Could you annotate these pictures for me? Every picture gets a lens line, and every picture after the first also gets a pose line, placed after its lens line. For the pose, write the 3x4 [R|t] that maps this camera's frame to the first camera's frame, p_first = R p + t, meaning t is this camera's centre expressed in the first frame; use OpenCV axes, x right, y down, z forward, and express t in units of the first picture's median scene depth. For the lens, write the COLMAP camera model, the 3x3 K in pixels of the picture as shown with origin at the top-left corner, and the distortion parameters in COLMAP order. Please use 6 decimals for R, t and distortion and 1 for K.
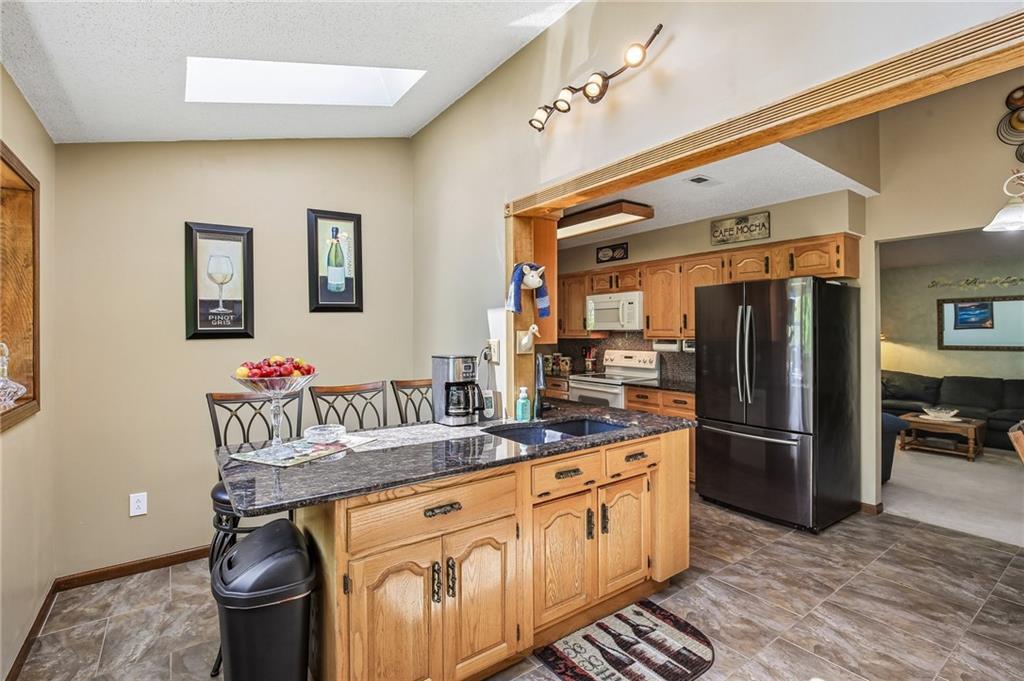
lens RADIAL K [[479.0, 0, 515.6], [0, 479.0, 331.5], [0, 0, 1]] dist [-0.003332, -0.000291]
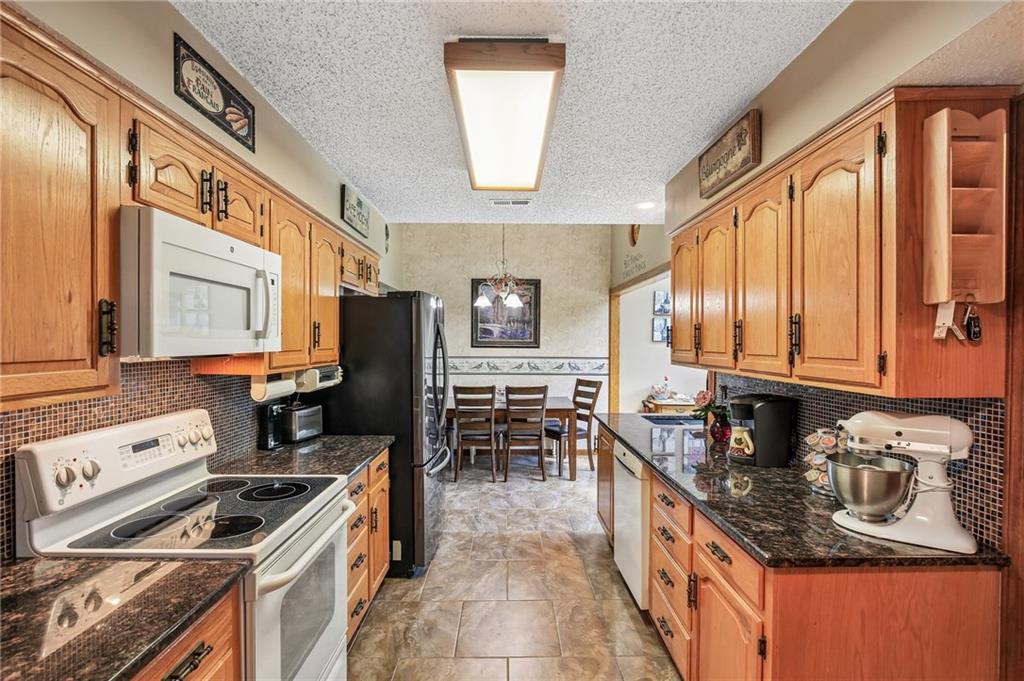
lens RADIAL K [[502.8, 0, 512.0], [0, 502.8, 340.5], [0, 0, 1]] dist [0.000567, 0.000055]
pose [[-0.820356, 0.001988, 0.571850, -0.141669], [0.001657, 0.999998, -0.001099, -0.011610], [-0.571851, 0.000046, -0.820358, 1.221543]]
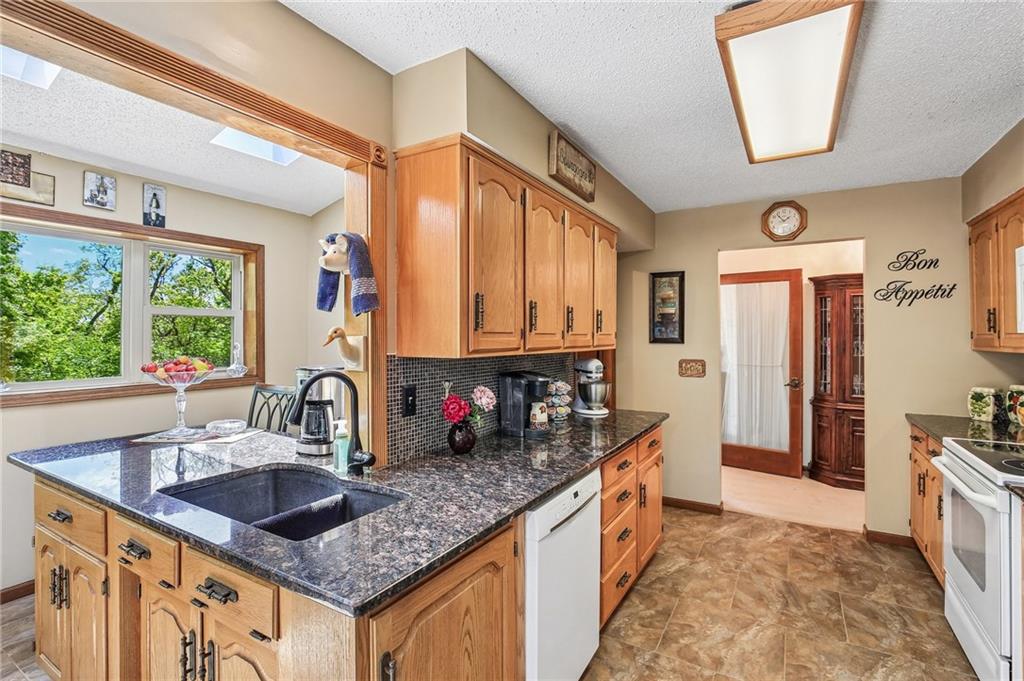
lens RADIAL K [[477.0, 0, 510.2], [0, 477.0, 336.7], [0, 0, 1]] dist [-0.004363, 0.000017]
pose [[0.399997, 0.003462, -0.916510, 0.381449], [0.000157, 0.999993, 0.003846, -0.002073], [0.916516, -0.001682, 0.399993, 0.502698]]
